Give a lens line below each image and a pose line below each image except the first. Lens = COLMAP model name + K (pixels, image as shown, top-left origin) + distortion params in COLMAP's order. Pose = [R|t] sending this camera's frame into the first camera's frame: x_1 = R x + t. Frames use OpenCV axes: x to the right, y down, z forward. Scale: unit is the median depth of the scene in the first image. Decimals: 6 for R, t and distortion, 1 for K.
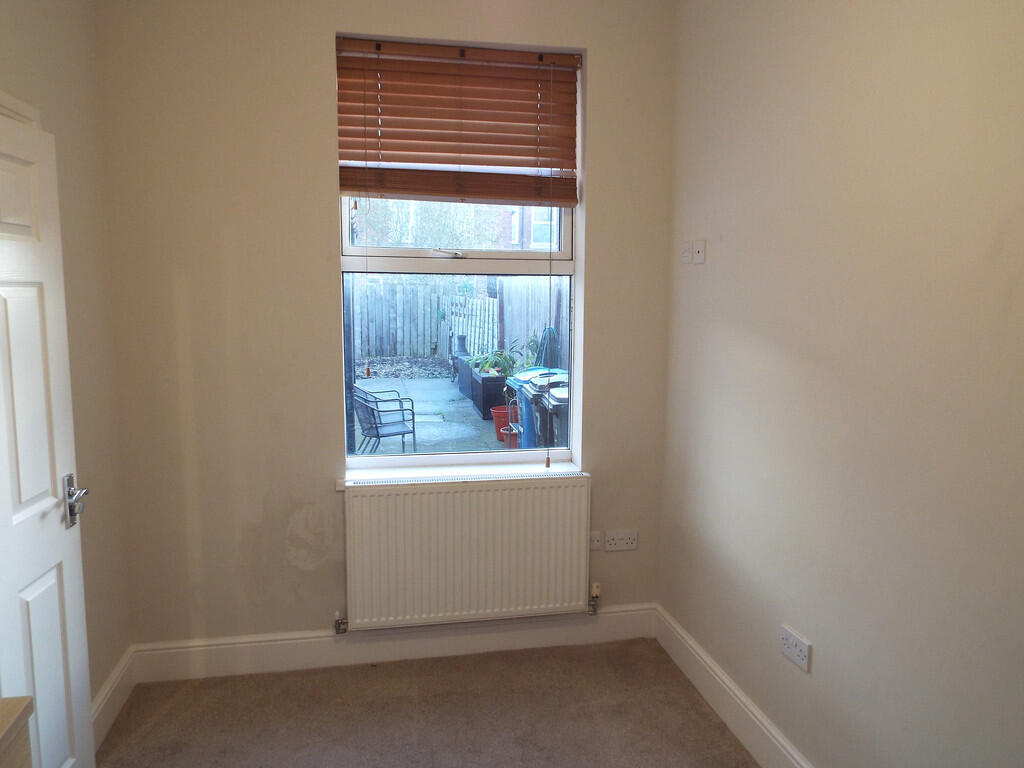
lens RADIAL K [[727.0, 0, 512.0], [0, 727.0, 384.0], [0, 0, 1]] dist [-0.039288, 0.050833]
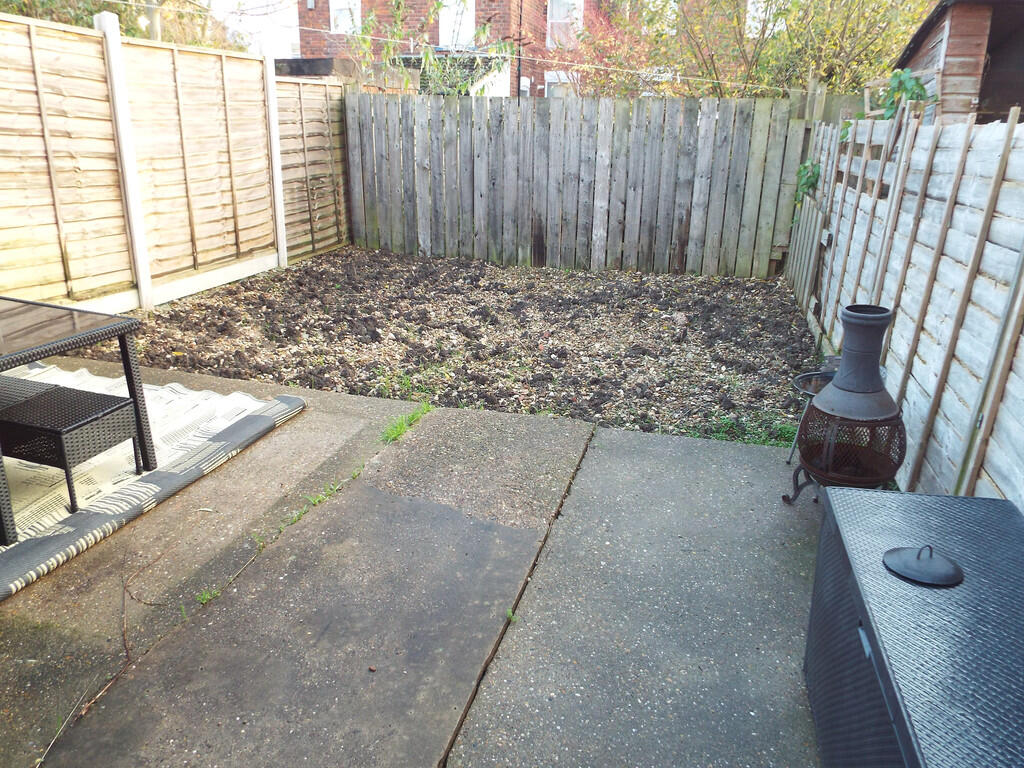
lens RADIAL K [[727.0, 0, 512.0], [0, 727.0, 384.0], [0, 0, 1]] dist [-0.039288, 0.050833]
pose [[0.879678, 0.160852, -0.447541, -0.046373], [-0.067330, 0.973708, 0.217621, -0.060907], [0.470779, -0.161303, 0.867380, 0.573413]]
